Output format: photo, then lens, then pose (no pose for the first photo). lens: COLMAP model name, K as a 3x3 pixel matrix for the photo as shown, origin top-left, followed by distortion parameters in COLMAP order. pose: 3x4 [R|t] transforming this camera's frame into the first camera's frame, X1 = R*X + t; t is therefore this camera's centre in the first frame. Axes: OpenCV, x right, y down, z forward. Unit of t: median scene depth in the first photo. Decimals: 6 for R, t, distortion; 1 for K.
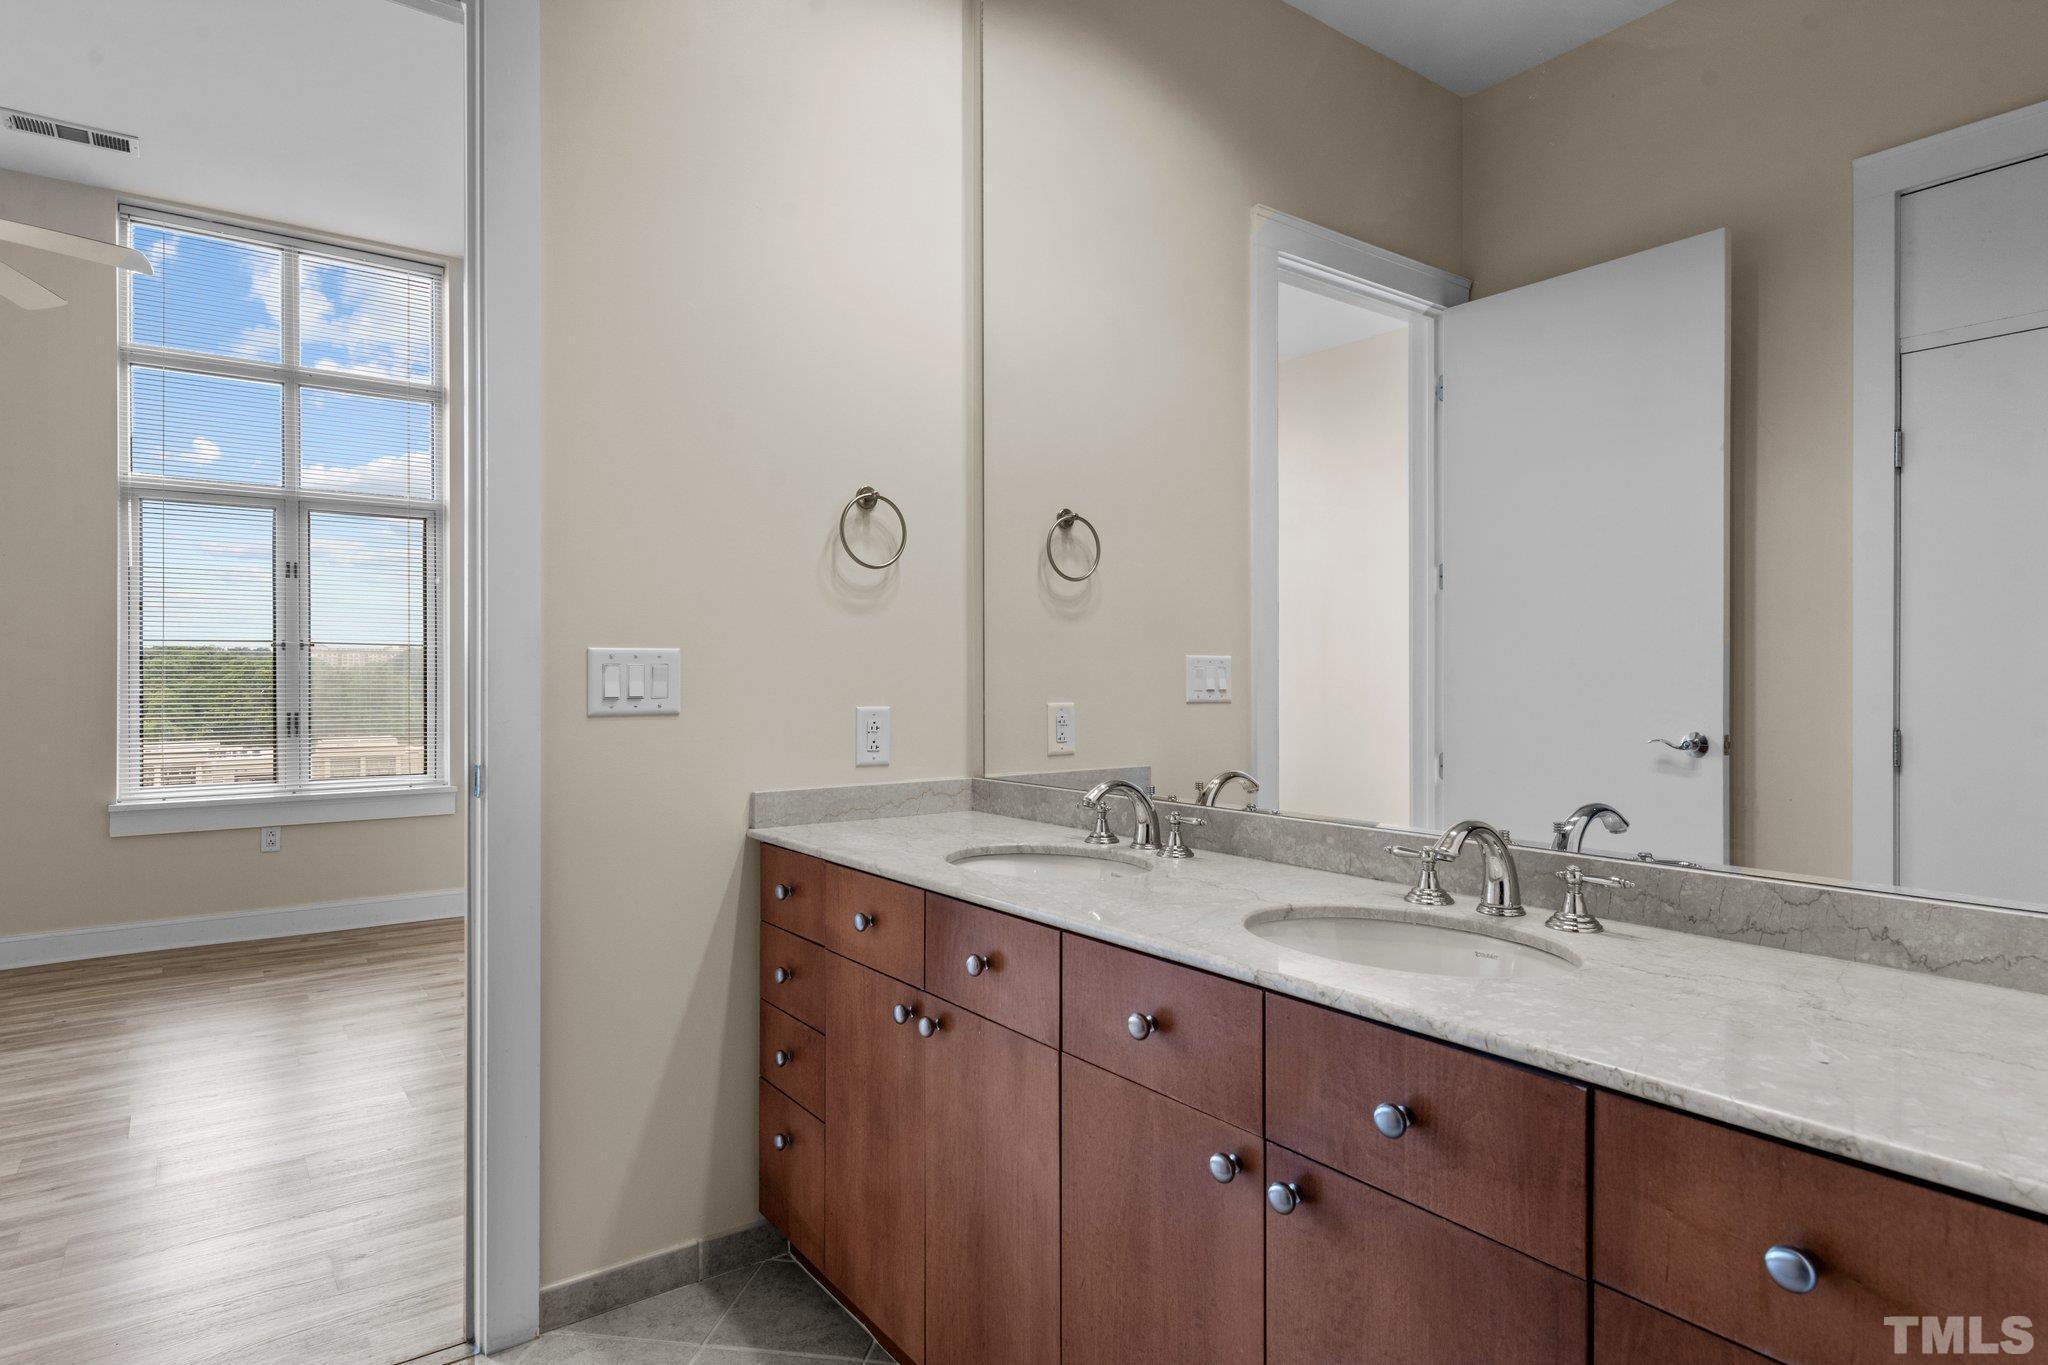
lens RADIAL K [[1085.1, 0, 1024.0], [0, 1085.1, 682.5], [0, 0, 1]] dist [-0.002278, 0.000105]
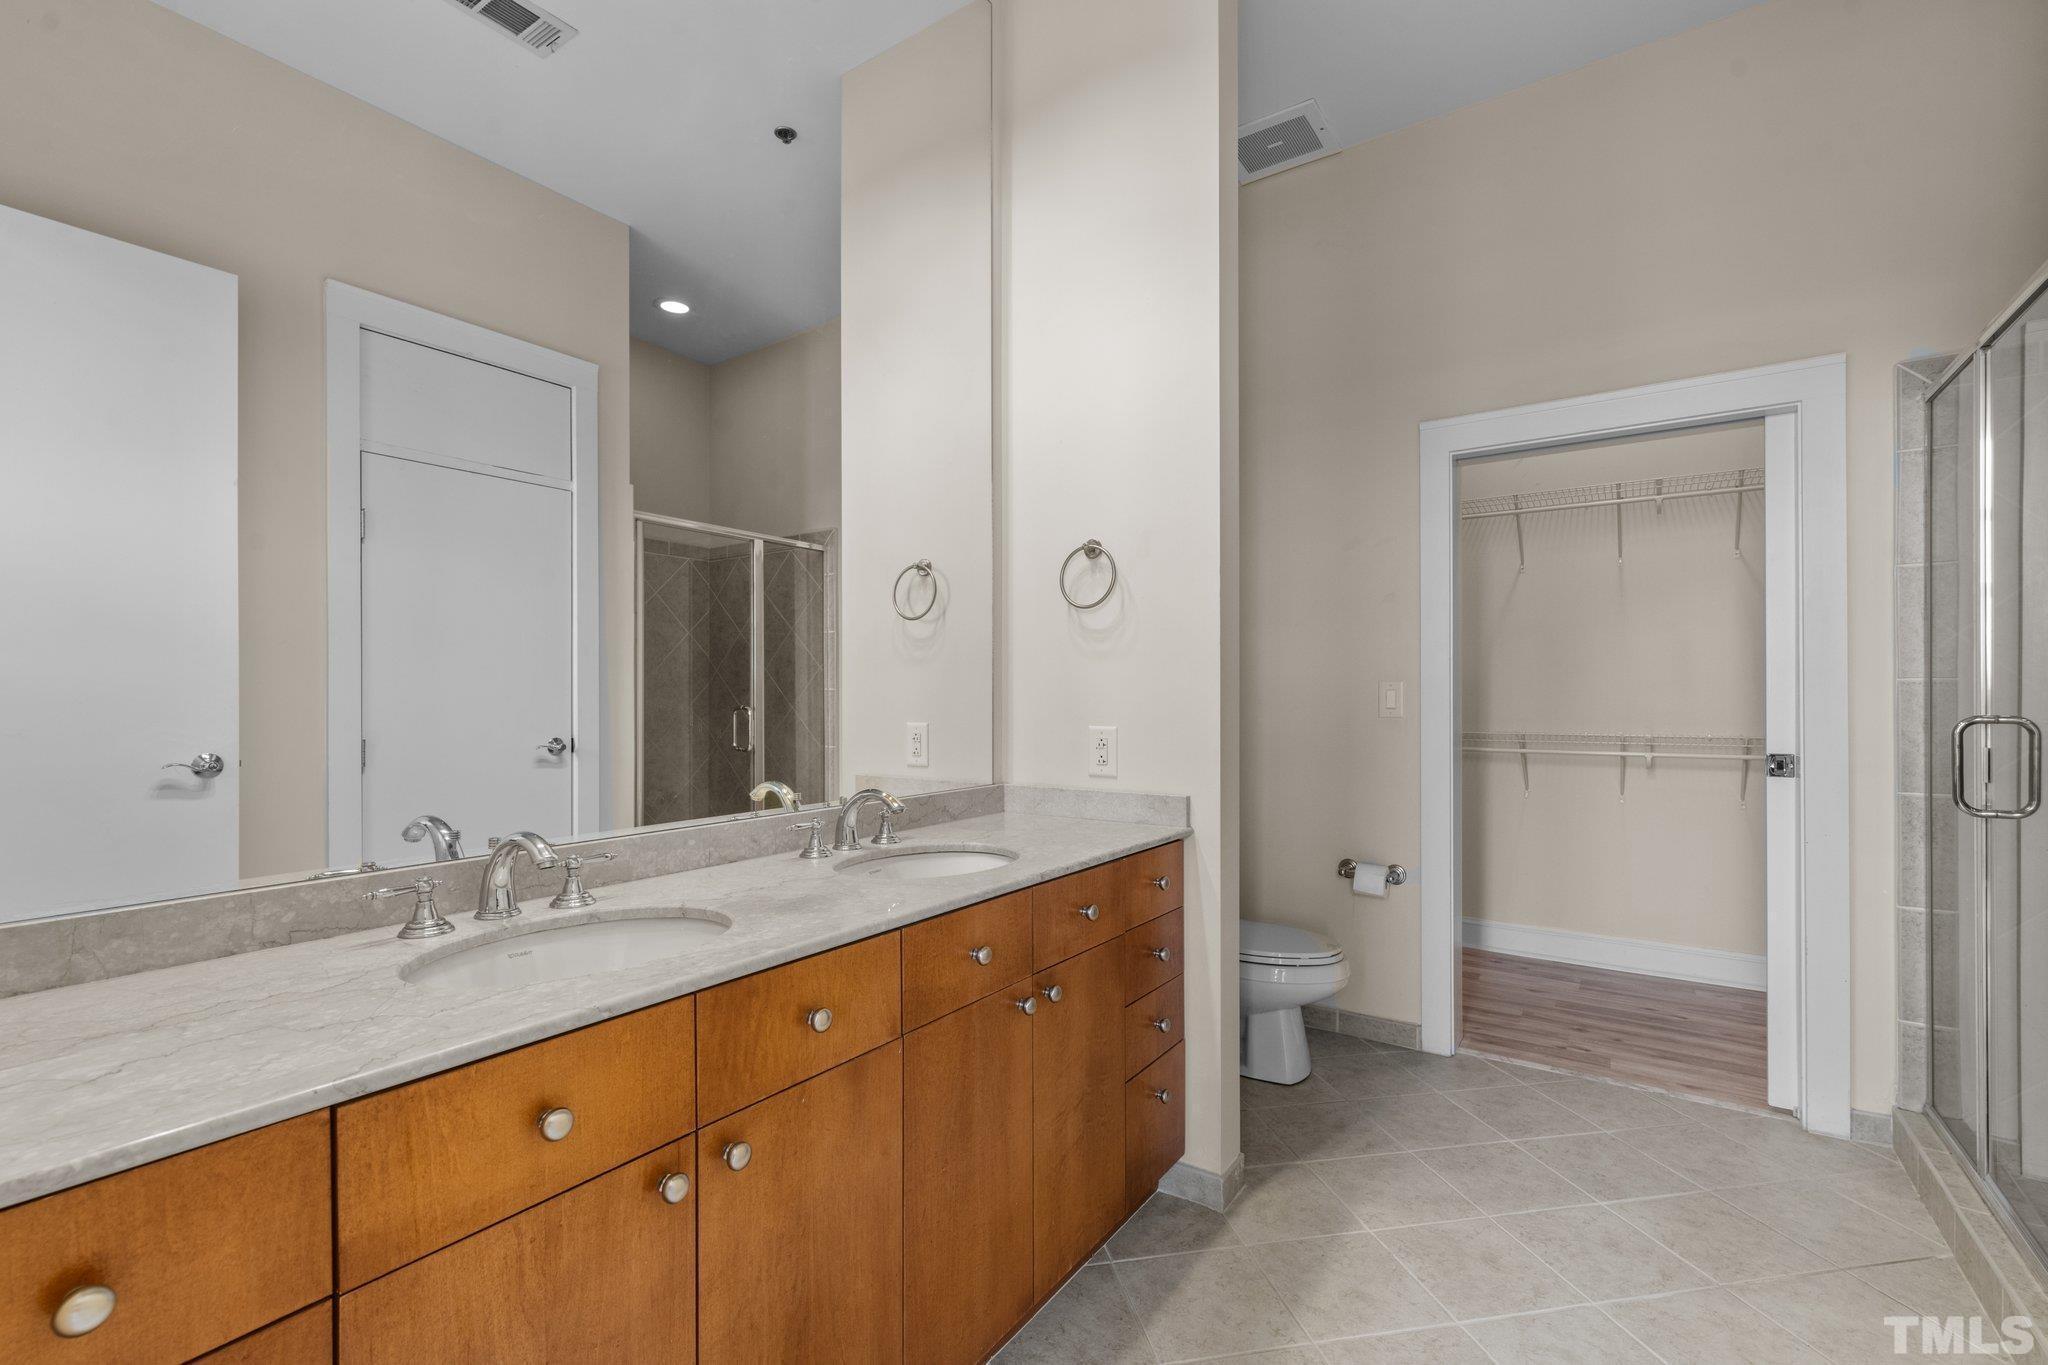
lens RADIAL K [[898.8, 0, 1011.3], [0, 898.8, 691.1], [0, 0, 1]] dist [-0.009226, -0.003717]
pose [[-0.309209, 0.005593, 0.950978, -0.793197], [0.005788, 0.999975, -0.003999, -0.010370], [-0.950976, 0.004268, -0.309234, 1.057740]]
